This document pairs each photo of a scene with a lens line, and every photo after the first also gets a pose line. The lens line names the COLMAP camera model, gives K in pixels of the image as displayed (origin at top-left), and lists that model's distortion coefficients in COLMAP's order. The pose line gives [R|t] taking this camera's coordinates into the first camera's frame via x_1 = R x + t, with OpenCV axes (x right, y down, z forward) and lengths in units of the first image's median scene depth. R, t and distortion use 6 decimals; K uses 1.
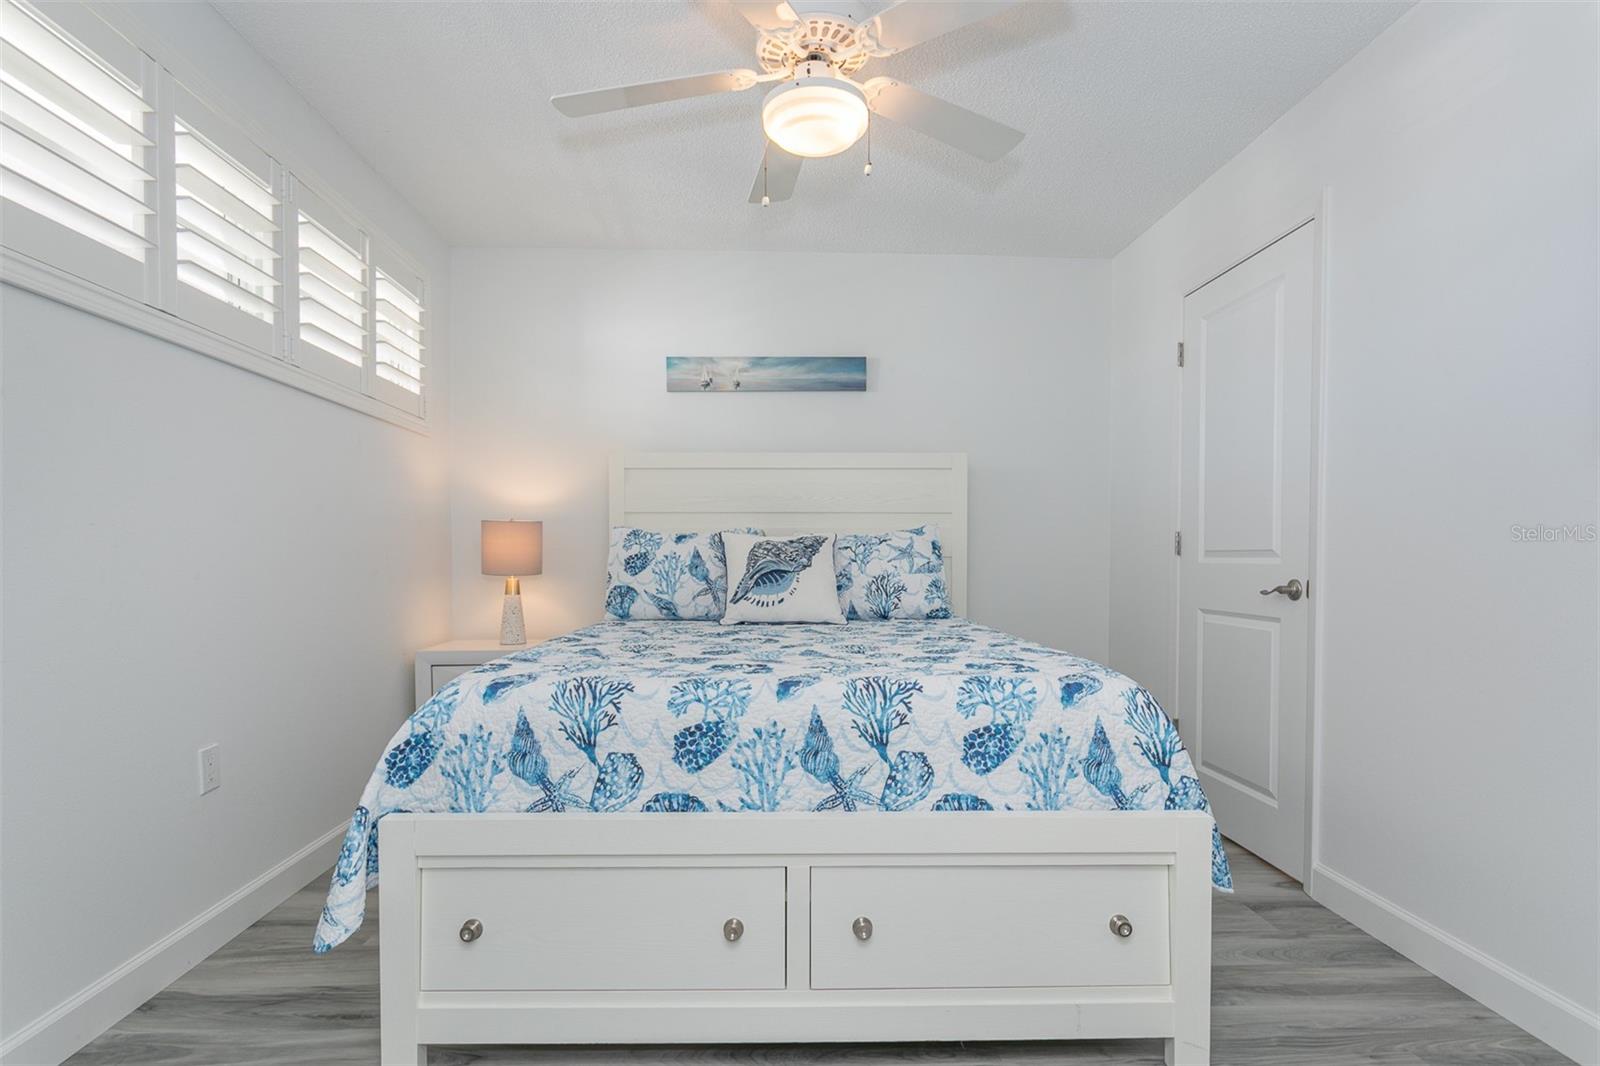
lens RADIAL K [[830.8, 0, 771.6], [0, 830.8, 576.5], [0, 0, 1]] dist [-0.026014, -0.000182]
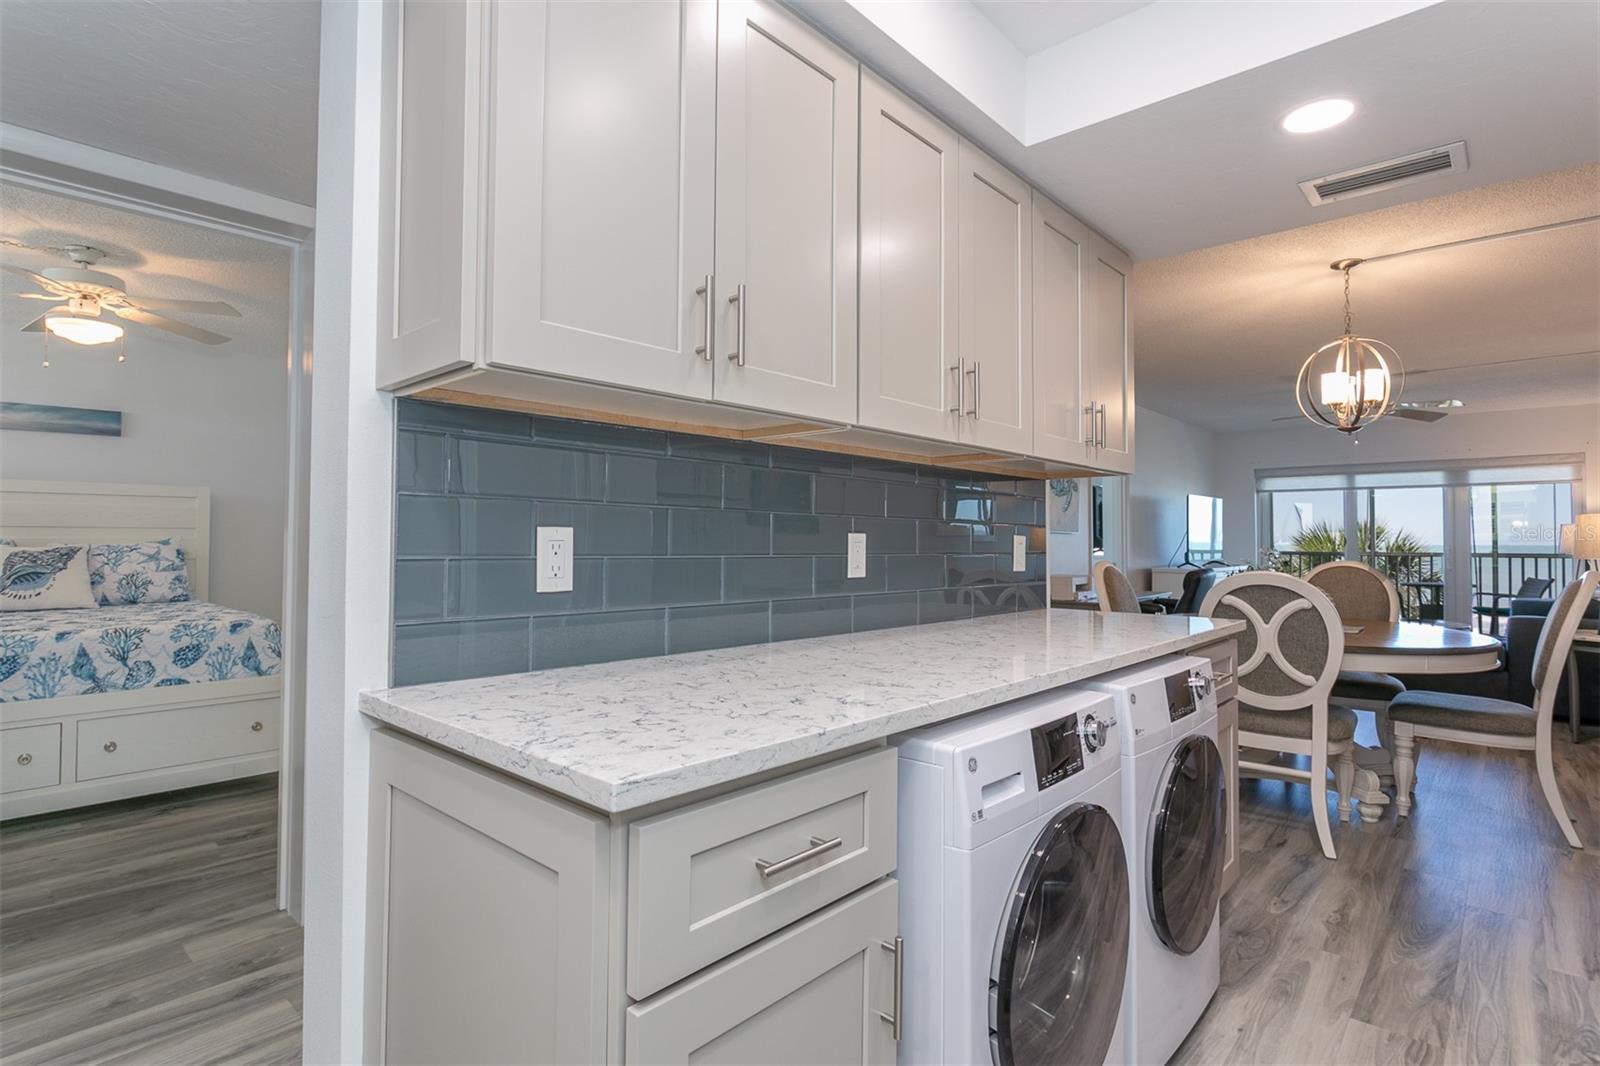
lens RADIAL K [[789.4, 0, 797.0], [0, 789.4, 522.0], [0, 0, 1]] dist [-0.002974, -0.000656]
pose [[0.681564, 0.019492, 0.731499, -0.089533], [0.016319, 0.998992, -0.041826, -0.016120], [-0.731576, 0.040444, 0.680559, -0.849498]]
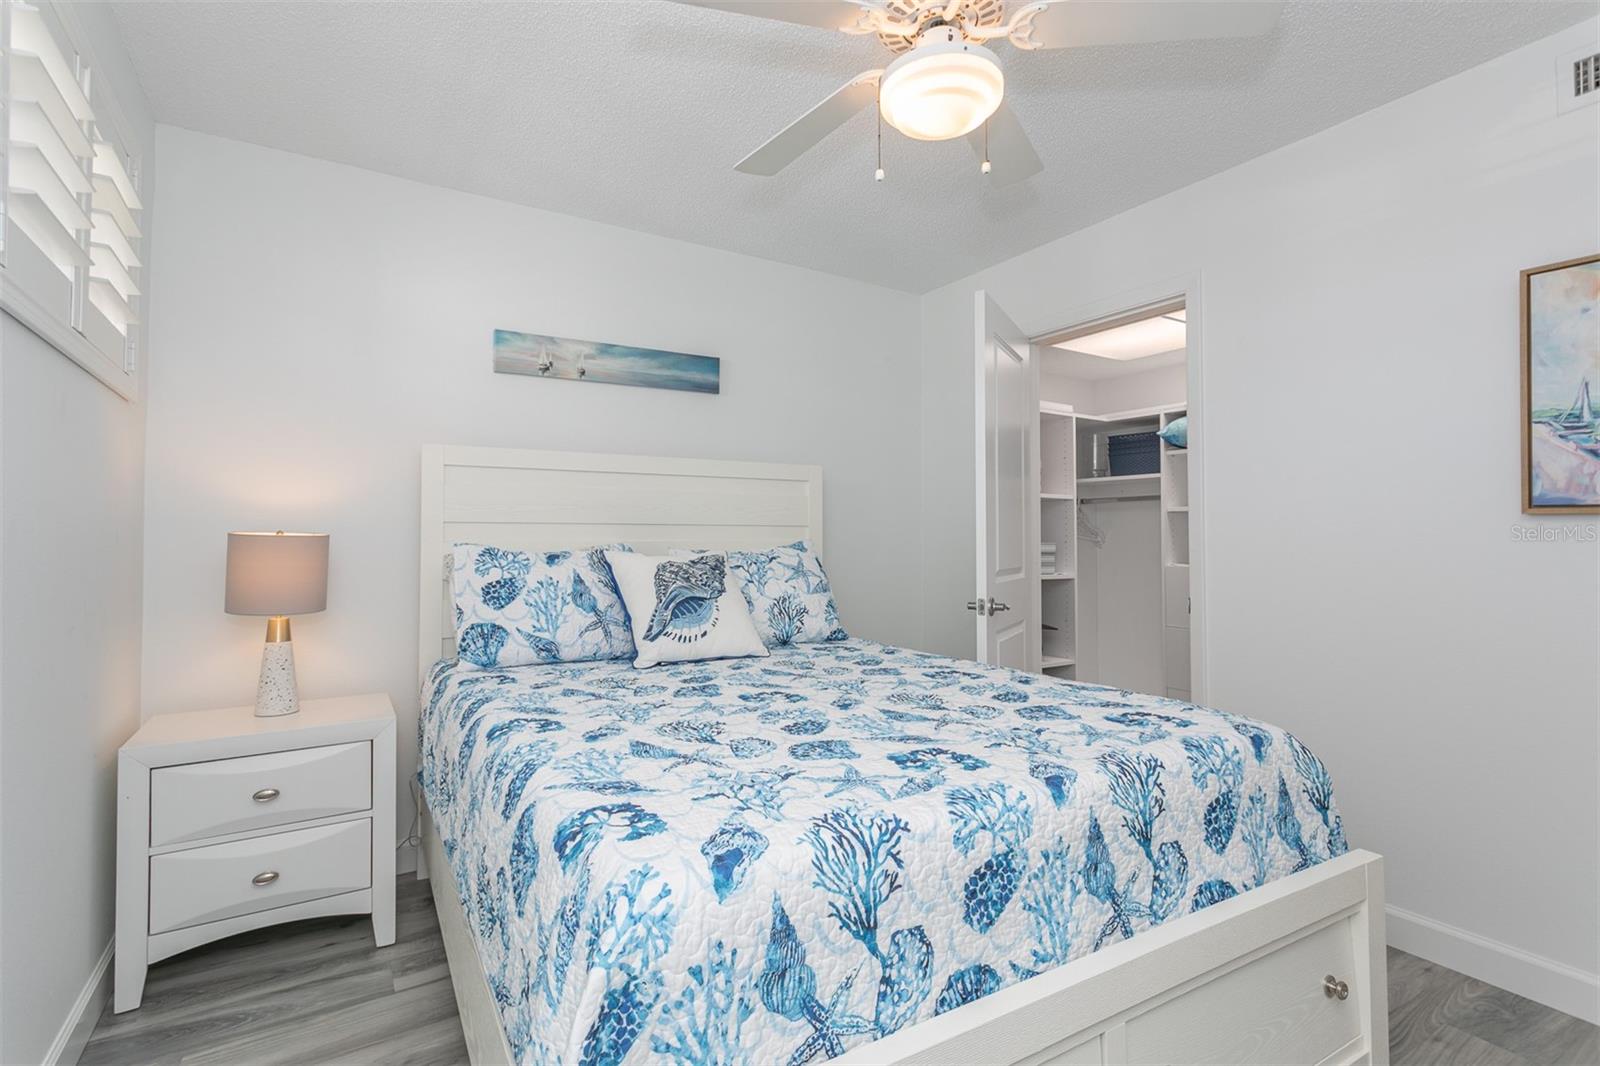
lens RADIAL K [[779.1, 0, 794.8], [0, 779.1, 530.8], [0, 0, 1]] dist [0.002857, 0.000041]
pose [[0.870816, 0.005845, 0.491575, -0.301850], [0.014494, 0.999189, -0.037557, -0.045432], [-0.491396, 0.039830, 0.870025, 0.255304]]
